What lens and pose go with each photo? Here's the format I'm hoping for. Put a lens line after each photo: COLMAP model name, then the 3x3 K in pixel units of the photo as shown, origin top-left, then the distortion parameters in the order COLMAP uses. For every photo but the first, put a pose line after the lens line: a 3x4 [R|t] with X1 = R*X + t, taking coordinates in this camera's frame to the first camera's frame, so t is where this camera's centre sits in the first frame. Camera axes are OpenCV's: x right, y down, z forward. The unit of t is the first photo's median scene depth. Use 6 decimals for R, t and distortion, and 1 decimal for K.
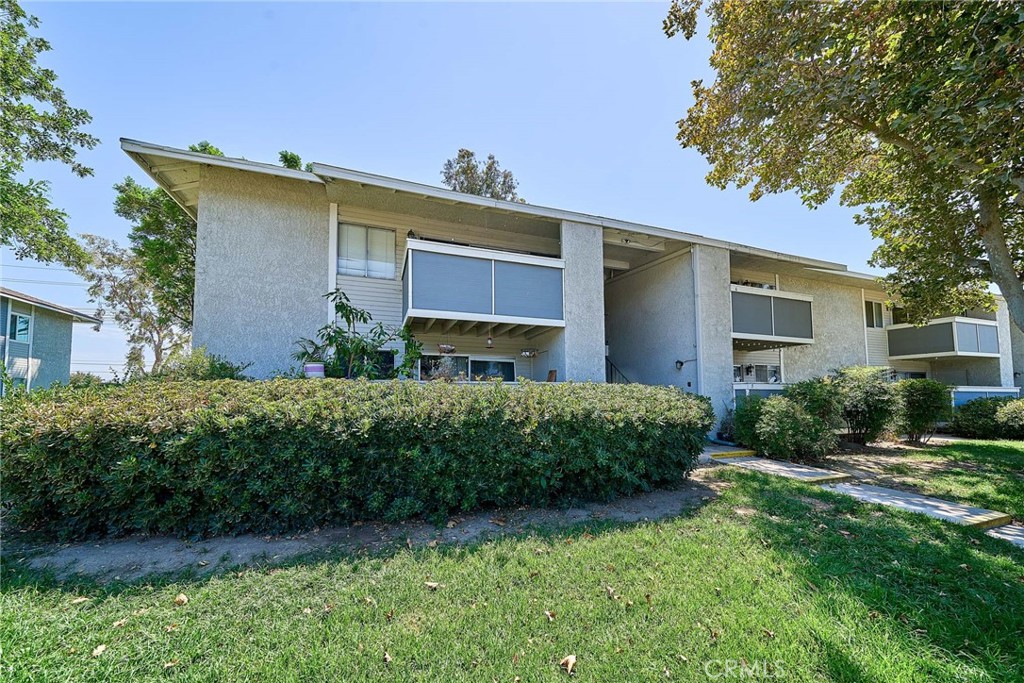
lens RADIAL K [[352.2, 0, 504.2], [0, 352.2, 372.6], [0, 0, 1]] dist [-0.000203, -0.000081]
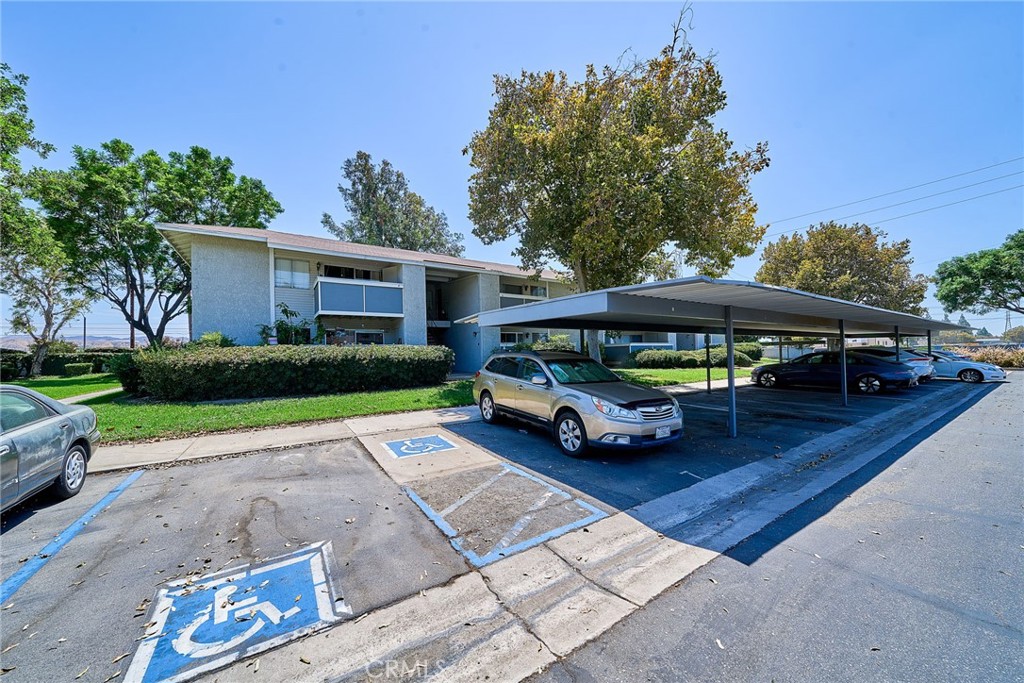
lens RADIAL K [[352.2, 0, 510.6], [0, 352.2, 343.9], [0, 0, 1]] dist [-0.000203, -0.000081]
pose [[0.969346, -0.010698, 0.245468, 0.275835], [0.001396, 0.999275, 0.038040, -0.053535], [-0.245697, -0.036531, 0.968658, -1.146864]]
